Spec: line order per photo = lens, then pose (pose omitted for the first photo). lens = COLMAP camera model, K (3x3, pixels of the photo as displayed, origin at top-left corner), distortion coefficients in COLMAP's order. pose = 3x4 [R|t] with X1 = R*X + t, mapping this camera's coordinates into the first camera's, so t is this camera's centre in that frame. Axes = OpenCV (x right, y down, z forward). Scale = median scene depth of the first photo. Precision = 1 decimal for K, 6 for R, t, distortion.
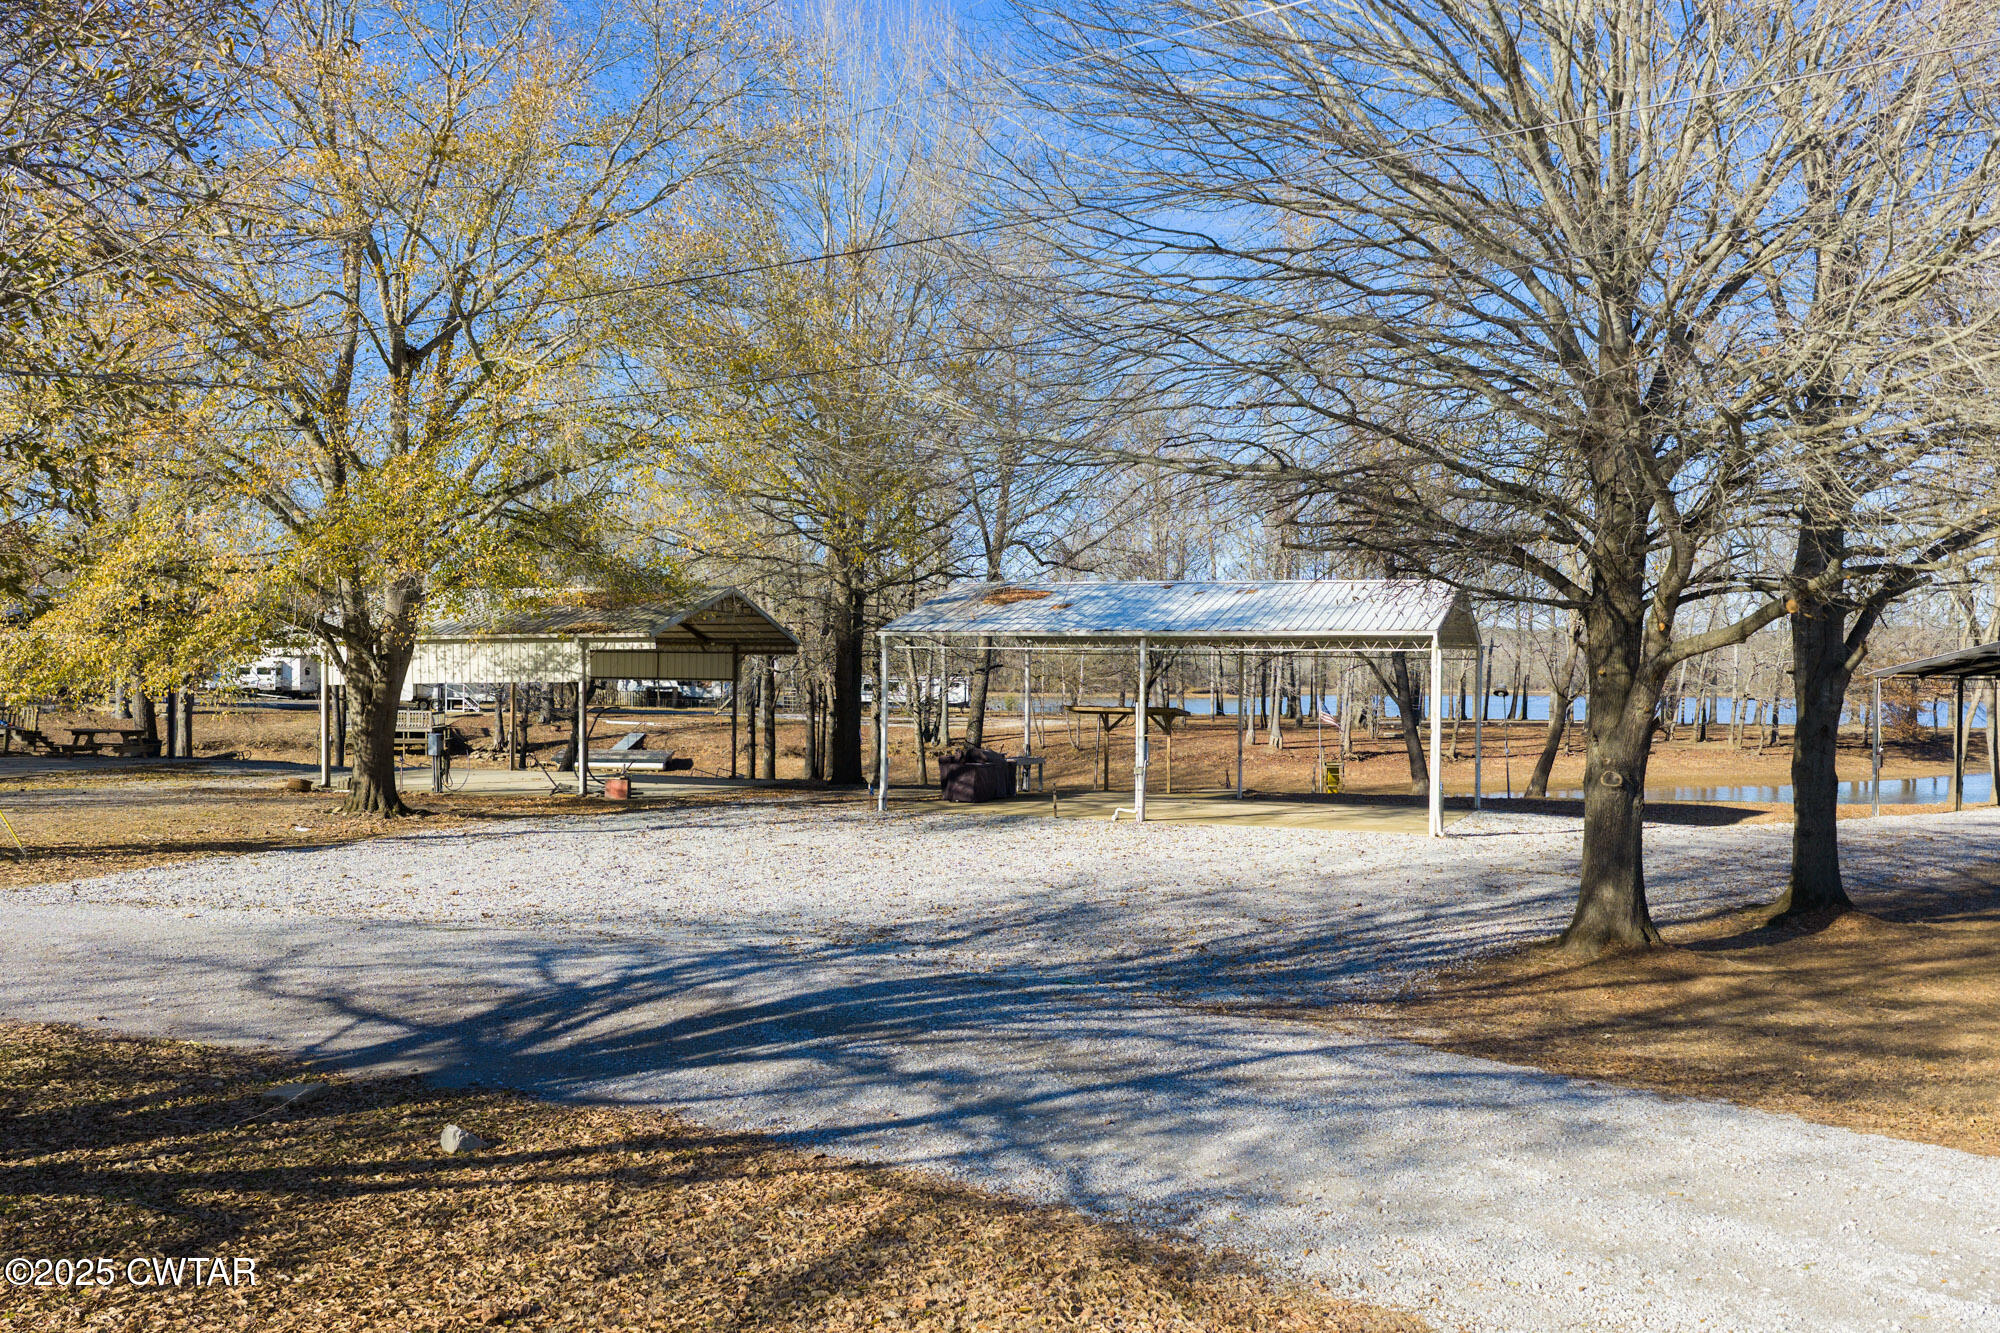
lens RADIAL K [[1740.5, 0, 988.2], [0, 1740.5, 670.4], [0, 0, 1]] dist [0.041787, -0.021683]
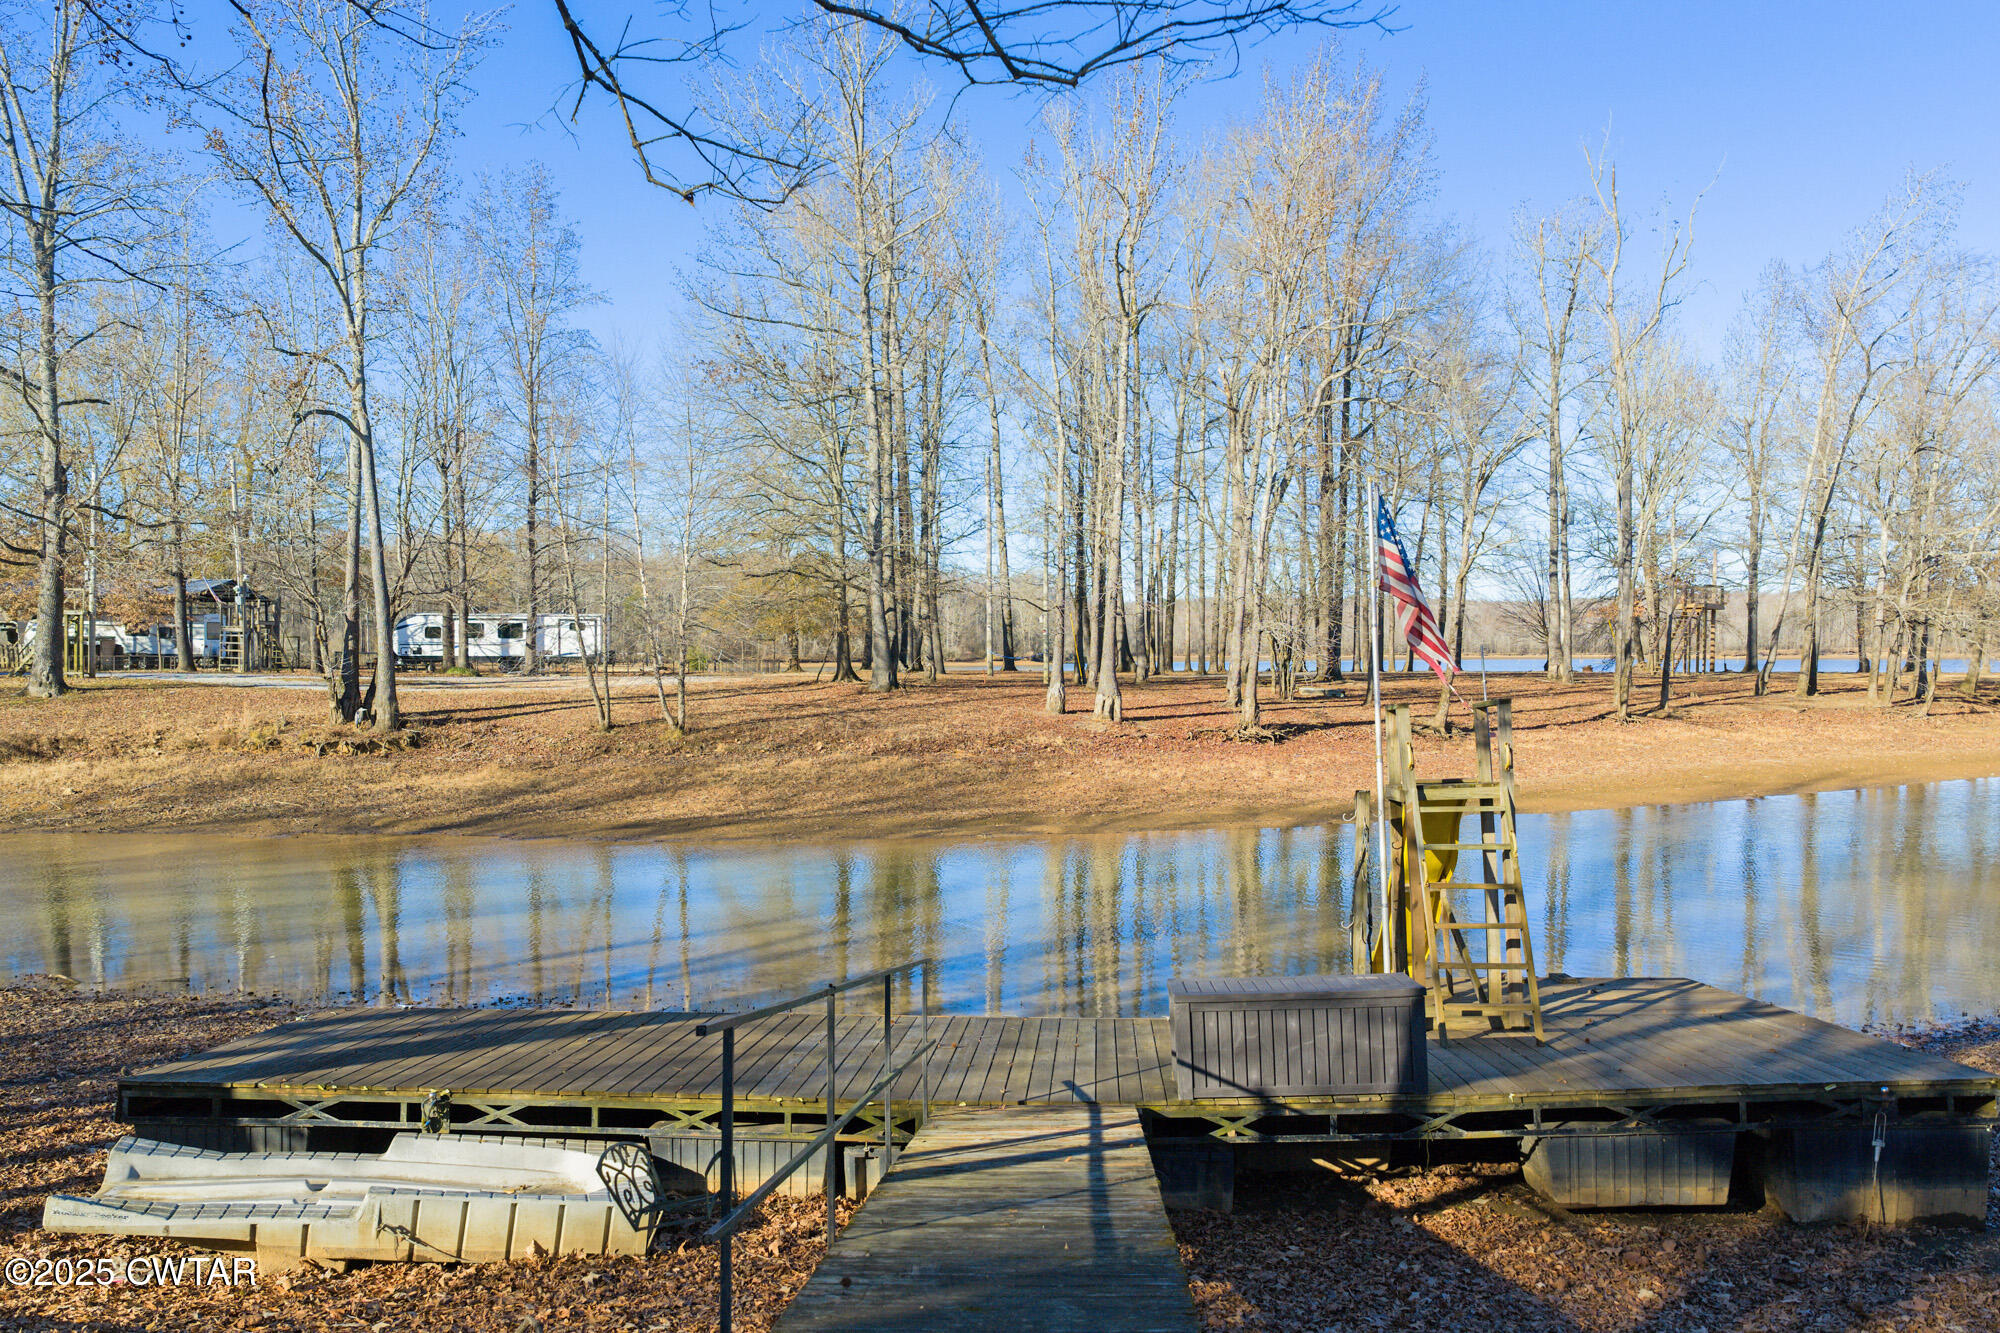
lens RADIAL K [[1740.5, 0, 1004.8], [0, 1740.5, 666.7], [0, 0, 1]] dist [0.041787, -0.021683]
pose [[0.993462, -0.014280, 0.113271, 0.075299], [0.013070, 0.999849, 0.011423, 0.021944], [-0.113417, -0.009868, 0.993498, 0.478761]]
